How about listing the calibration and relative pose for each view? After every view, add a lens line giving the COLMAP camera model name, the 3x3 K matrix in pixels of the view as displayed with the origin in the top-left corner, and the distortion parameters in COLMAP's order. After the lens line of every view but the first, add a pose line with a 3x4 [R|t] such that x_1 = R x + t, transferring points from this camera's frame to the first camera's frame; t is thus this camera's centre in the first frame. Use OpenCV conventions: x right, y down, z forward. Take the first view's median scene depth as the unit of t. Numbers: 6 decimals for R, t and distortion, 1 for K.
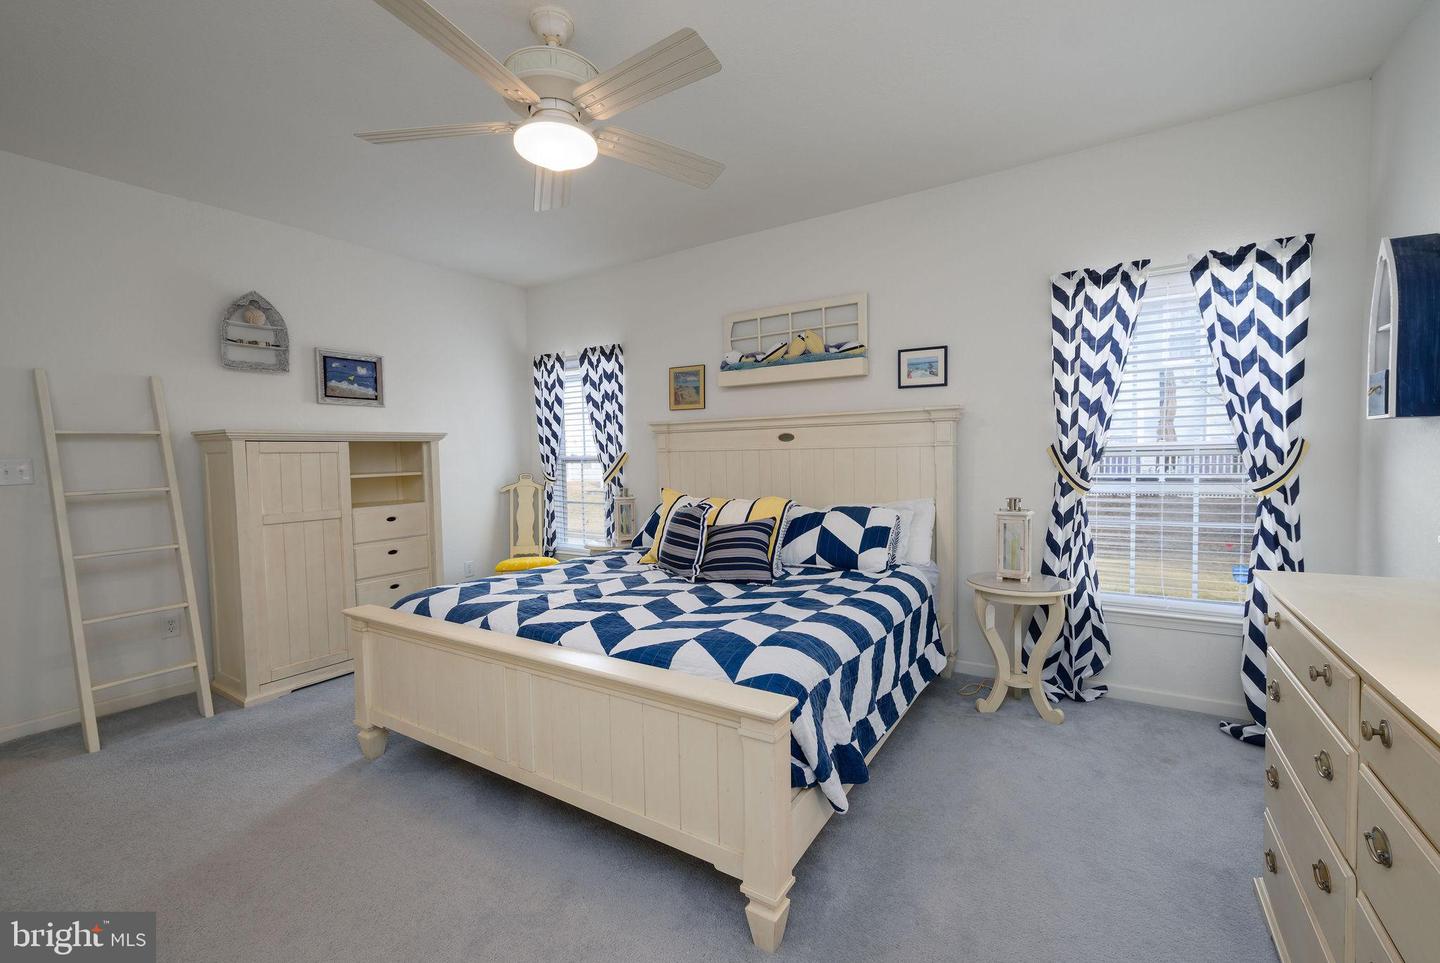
lens RADIAL K [[622.2, 0, 723.0], [0, 622.2, 474.9], [0, 0, 1]] dist [0.005139, 0.000161]
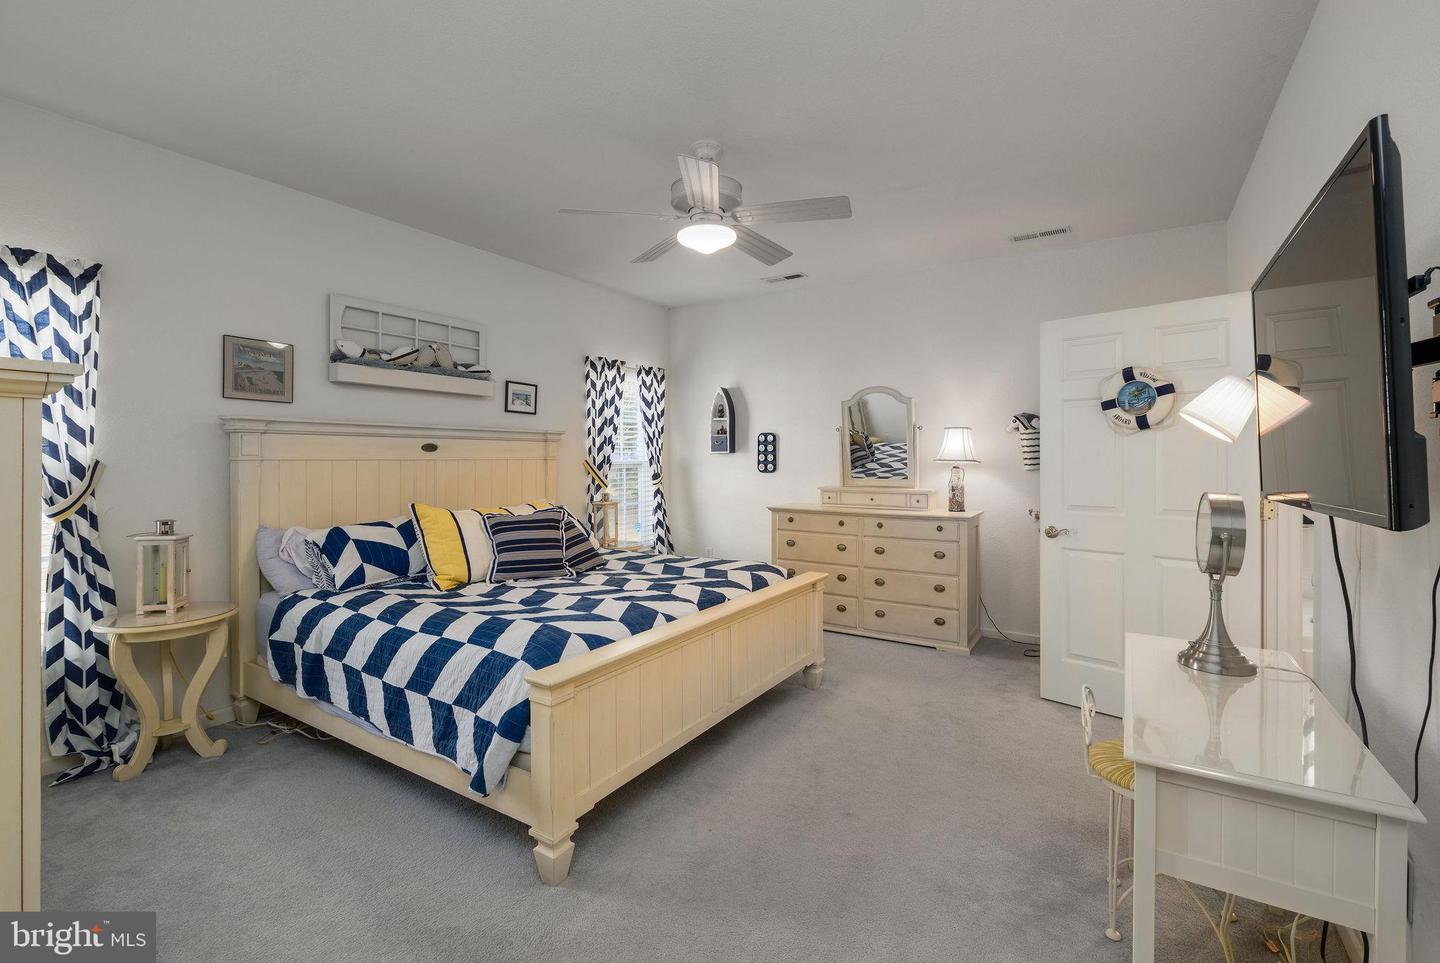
lens RADIAL K [[622.2, 0, 726.0], [0, 622.2, 471.6], [0, 0, 1]] dist [0.005139, 0.000161]
pose [[-0.005197, -0.000722, 0.999986, -0.918122], [0.036420, 0.999336, 0.000911, -0.006751], [-0.999323, 0.036425, -0.005167, 0.564036]]
